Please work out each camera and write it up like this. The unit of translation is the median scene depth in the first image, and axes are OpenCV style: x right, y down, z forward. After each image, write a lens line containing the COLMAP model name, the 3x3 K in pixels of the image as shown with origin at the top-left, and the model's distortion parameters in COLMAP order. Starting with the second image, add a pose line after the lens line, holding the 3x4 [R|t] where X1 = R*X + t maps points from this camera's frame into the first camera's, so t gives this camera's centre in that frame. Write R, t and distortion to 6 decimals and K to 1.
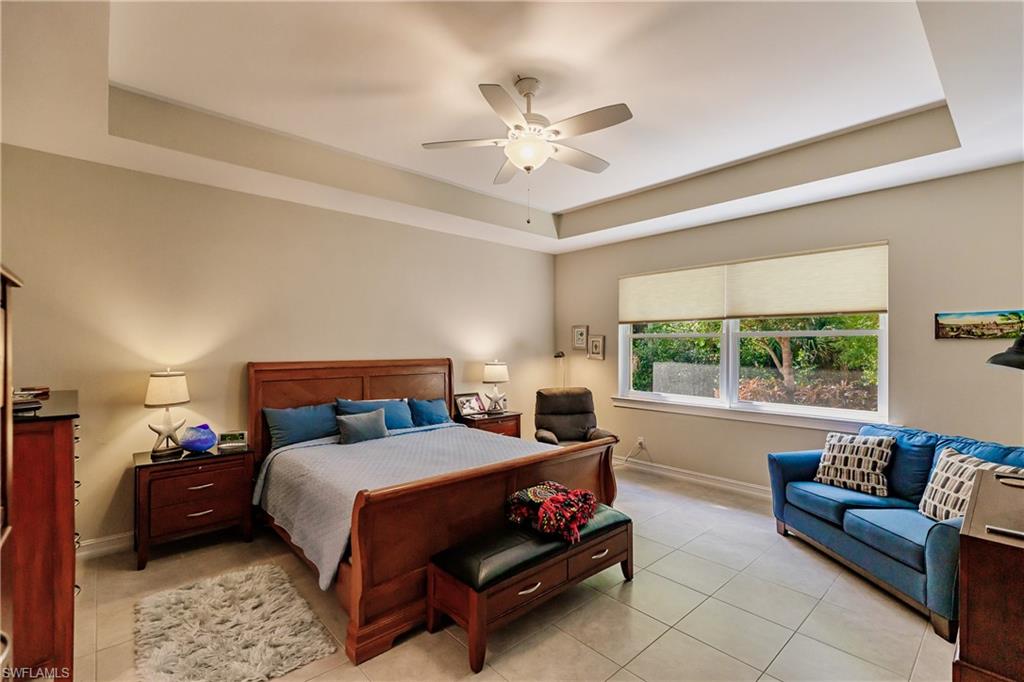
lens RADIAL K [[456.3, 0, 511.0], [0, 456.3, 342.2], [0, 0, 1]] dist [0.005713, -0.000092]
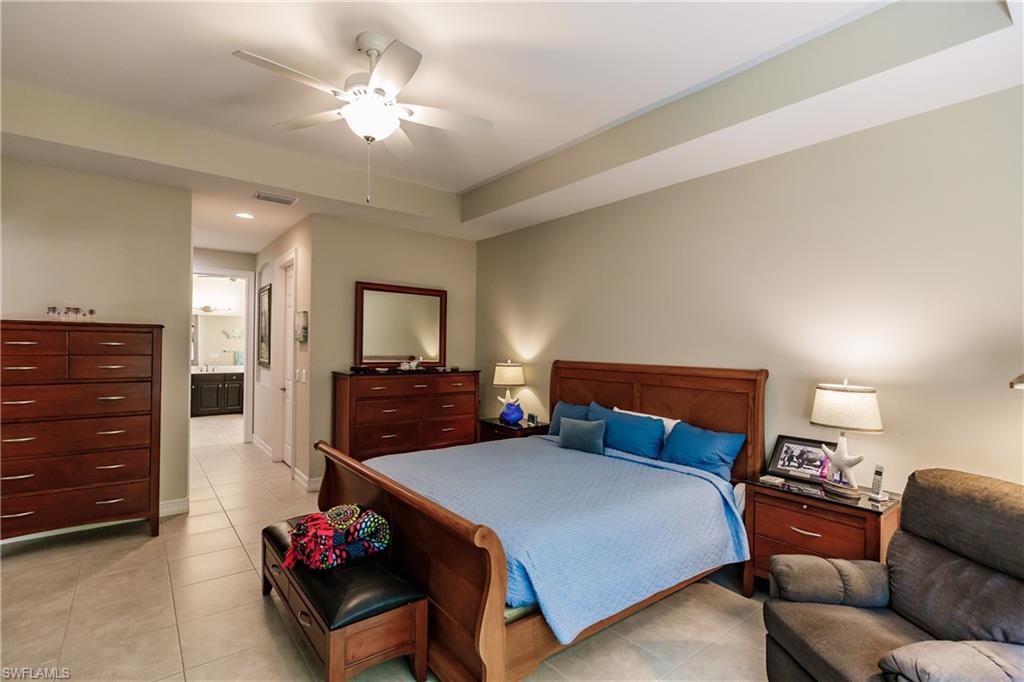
lens RADIAL K [[482.7, 0, 511.6], [0, 482.7, 342.6], [0, 0, 1]] dist [0.001008, 0.000128]
pose [[-0.069657, -0.011273, -0.997507, 0.619400], [-0.003870, 0.999932, -0.011030, 0.011367], [0.997564, 0.003092, -0.069696, 0.889803]]
